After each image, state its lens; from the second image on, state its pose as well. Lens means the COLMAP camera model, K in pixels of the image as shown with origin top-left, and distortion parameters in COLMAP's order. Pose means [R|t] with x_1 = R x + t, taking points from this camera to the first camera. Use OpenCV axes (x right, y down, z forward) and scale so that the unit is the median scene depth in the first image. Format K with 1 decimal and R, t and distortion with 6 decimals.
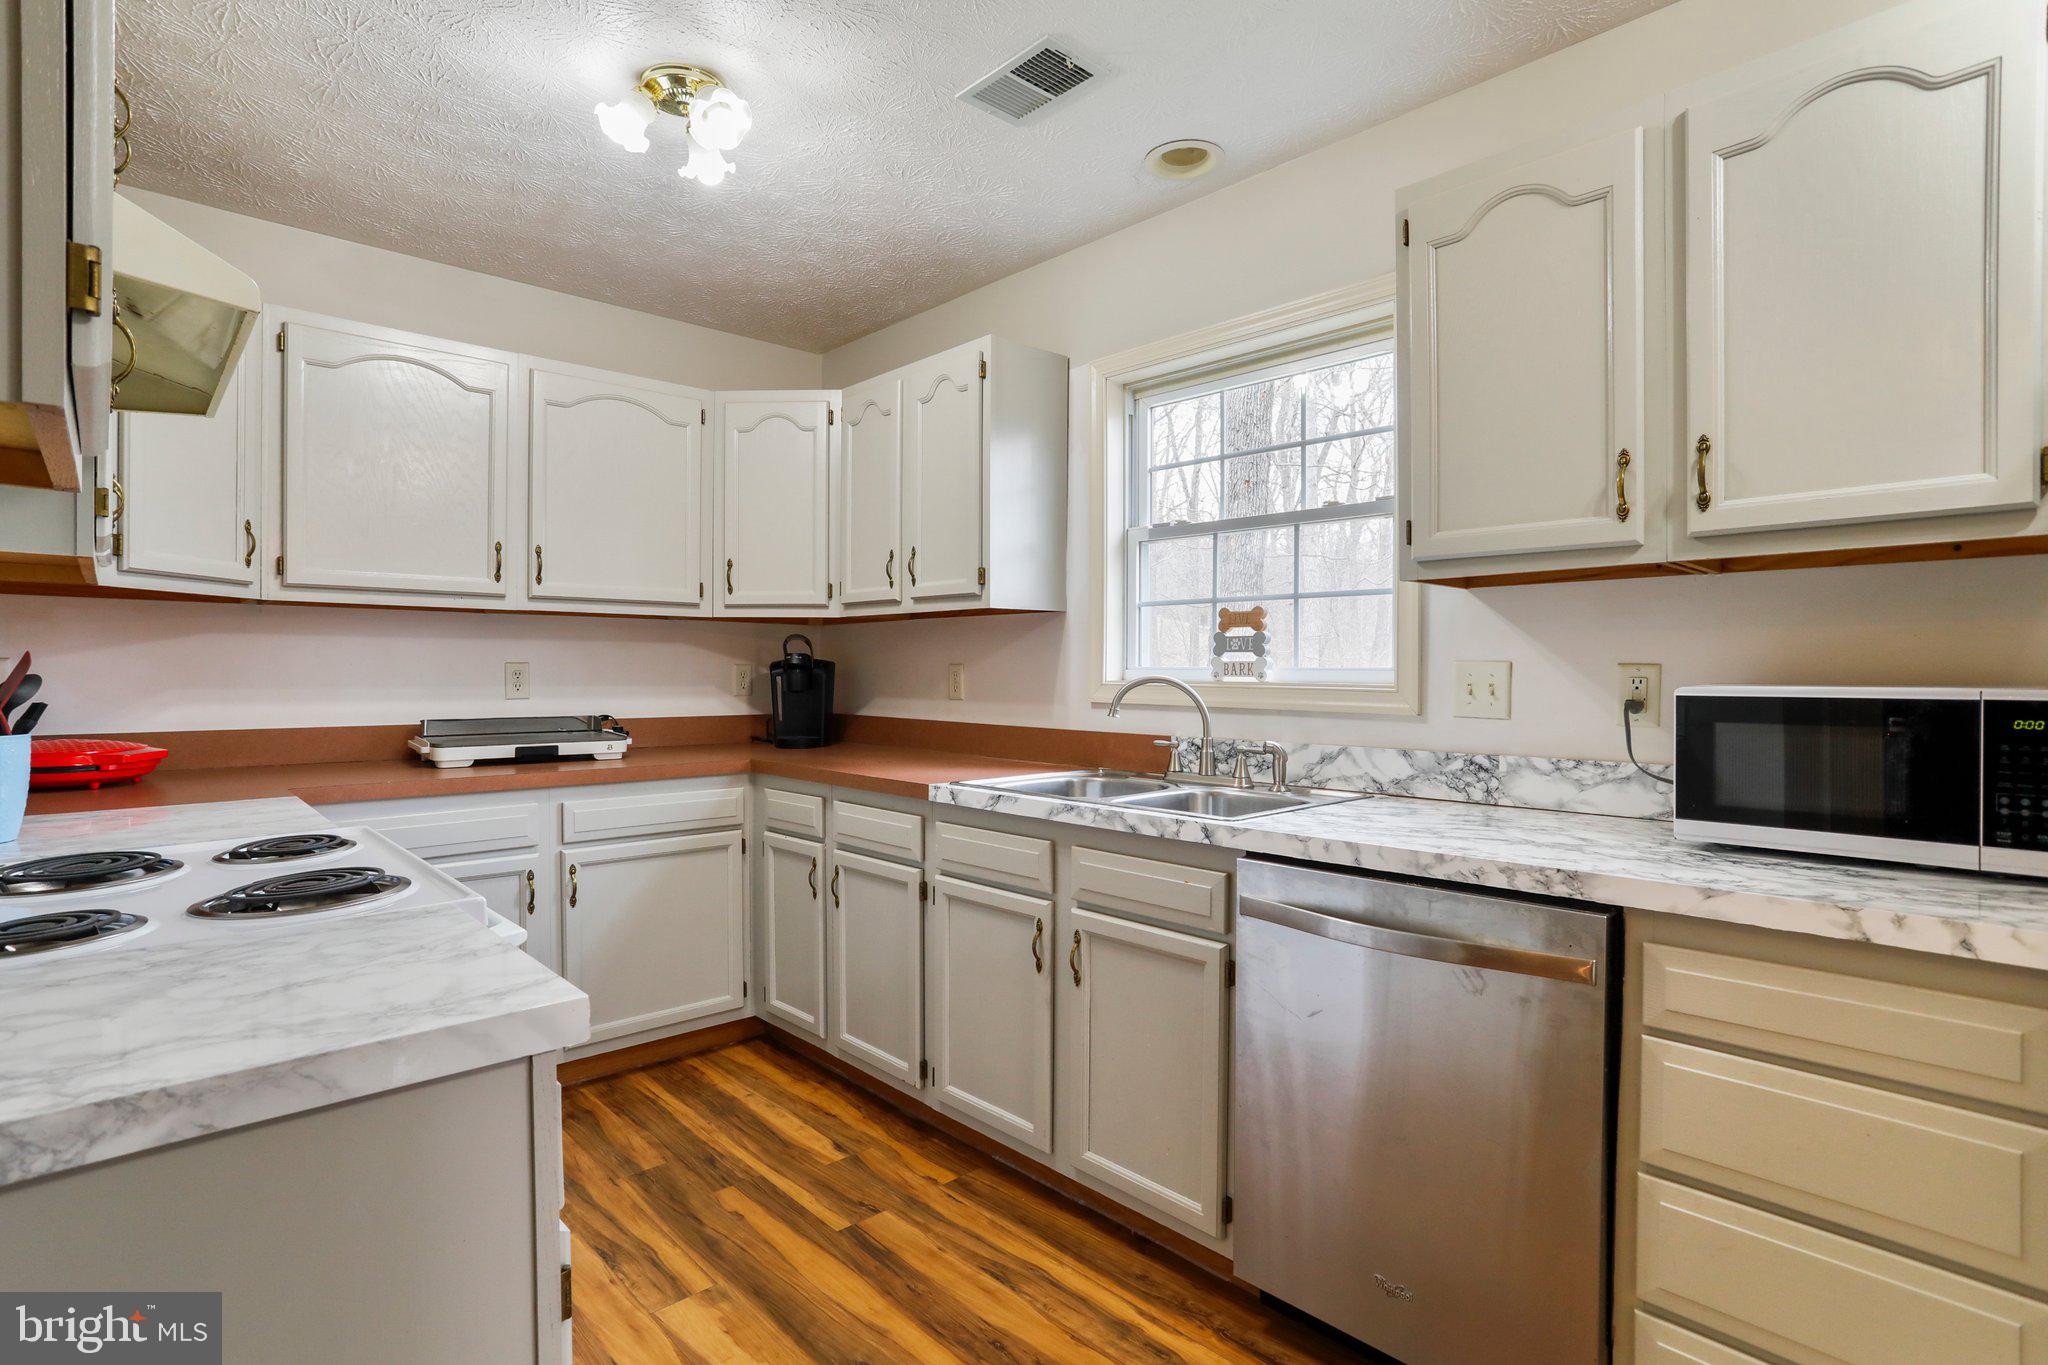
lens RADIAL K [[1020.0, 0, 1024.0], [0, 1020.0, 682.5], [0, 0, 1]] dist [-0.070735, 0.057667]
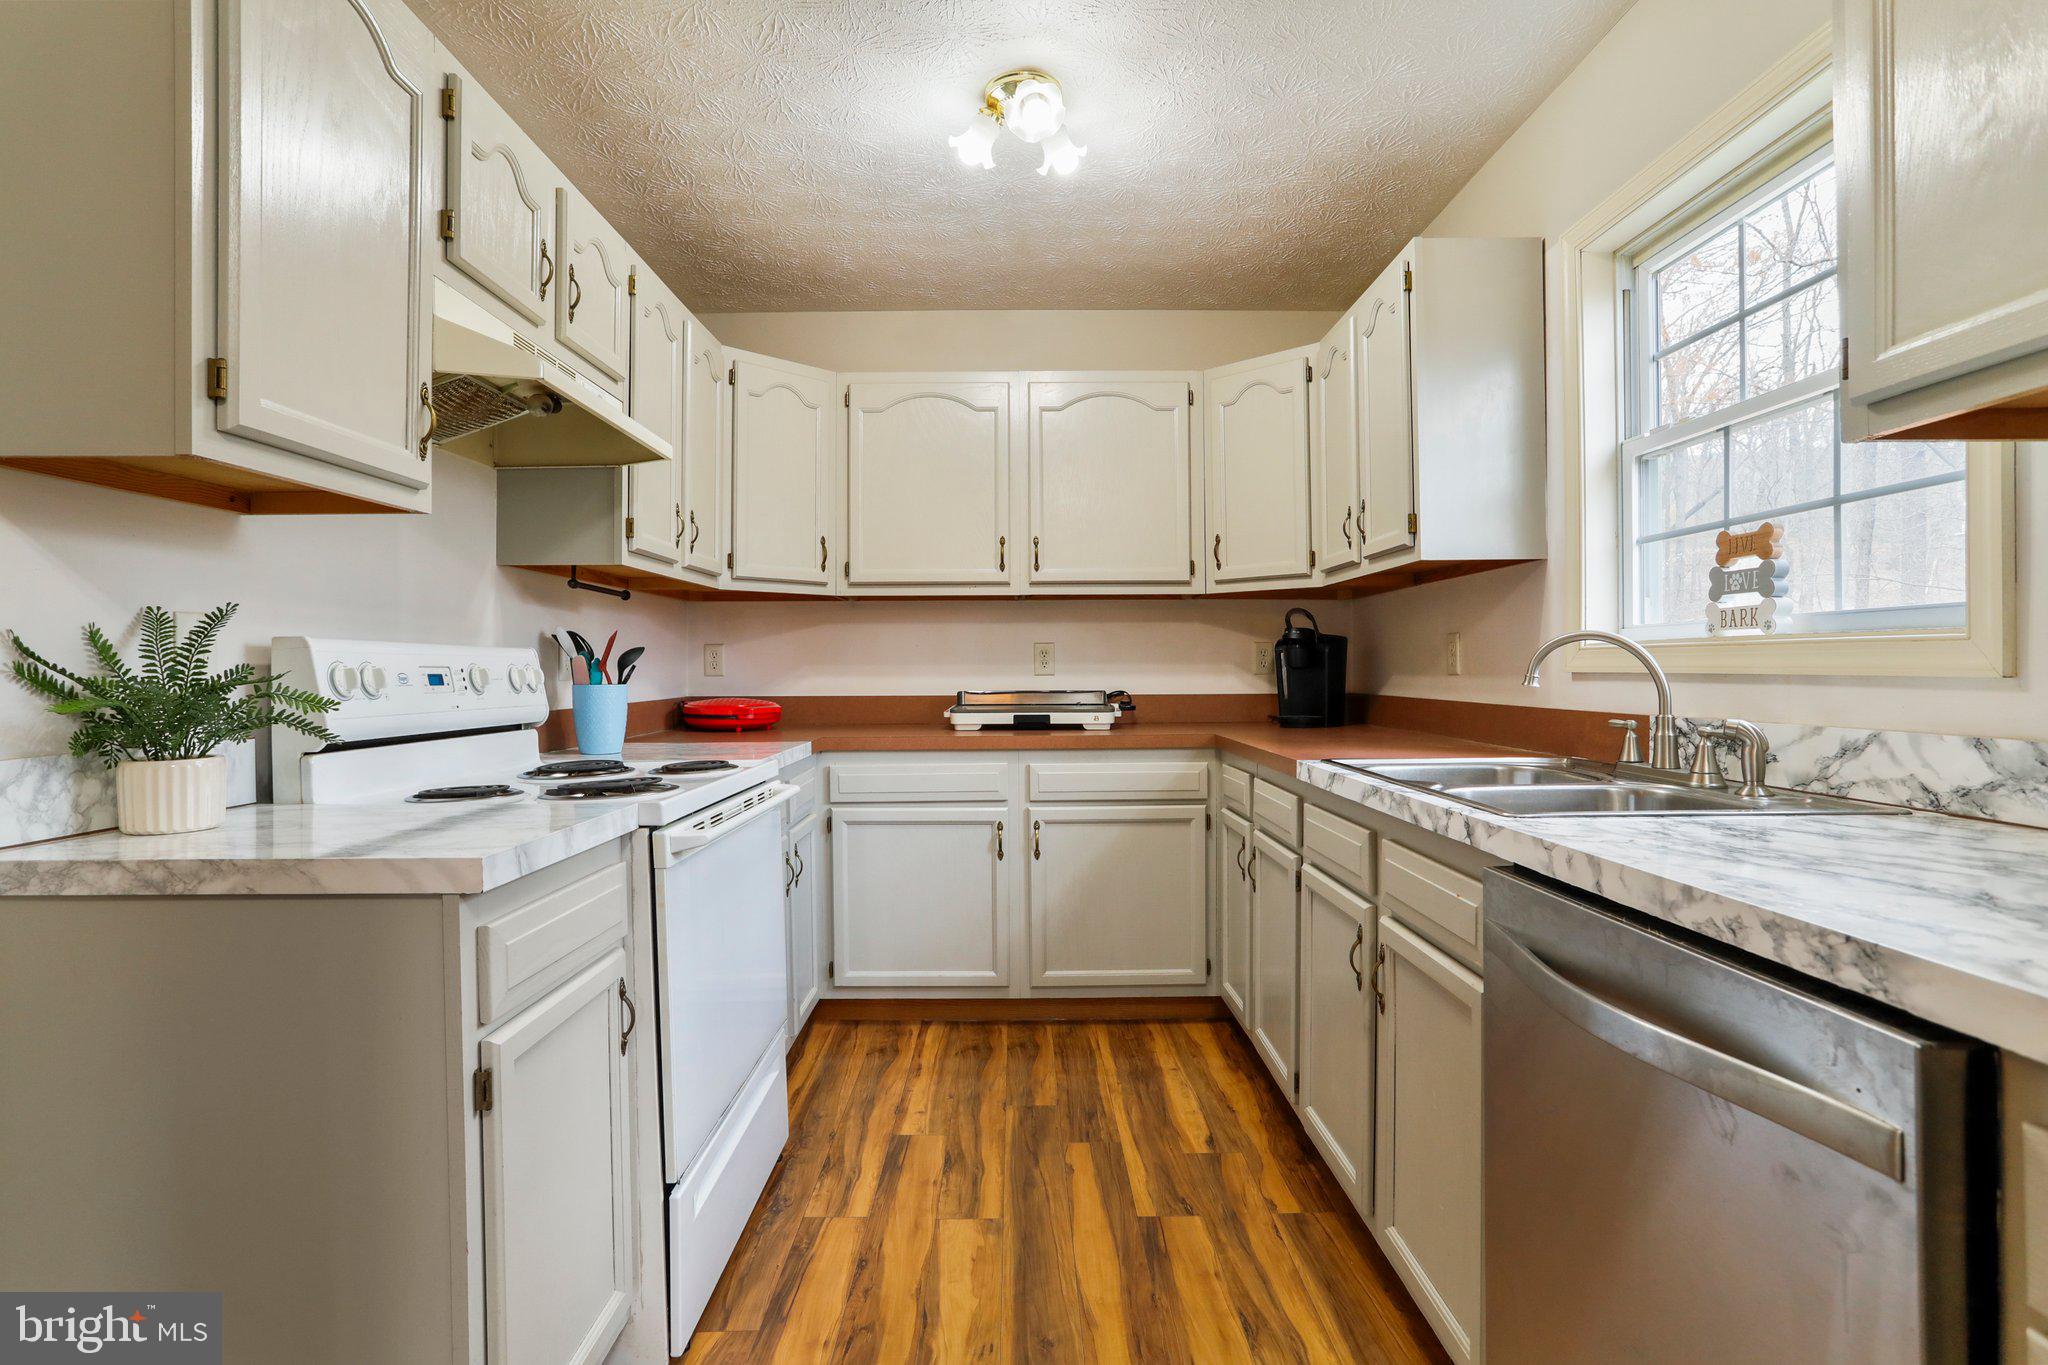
lens RADIAL K [[1012.1, 0, 1015.3], [0, 1012.1, 670.4], [0, 0, 1]] dist [-0.071779, 0.055084]
pose [[0.730311, -0.007738, -0.683071, 0.310223], [0.000069, 0.999937, -0.011253, 0.029624], [0.683115, 0.008171, 0.730265, 0.180616]]
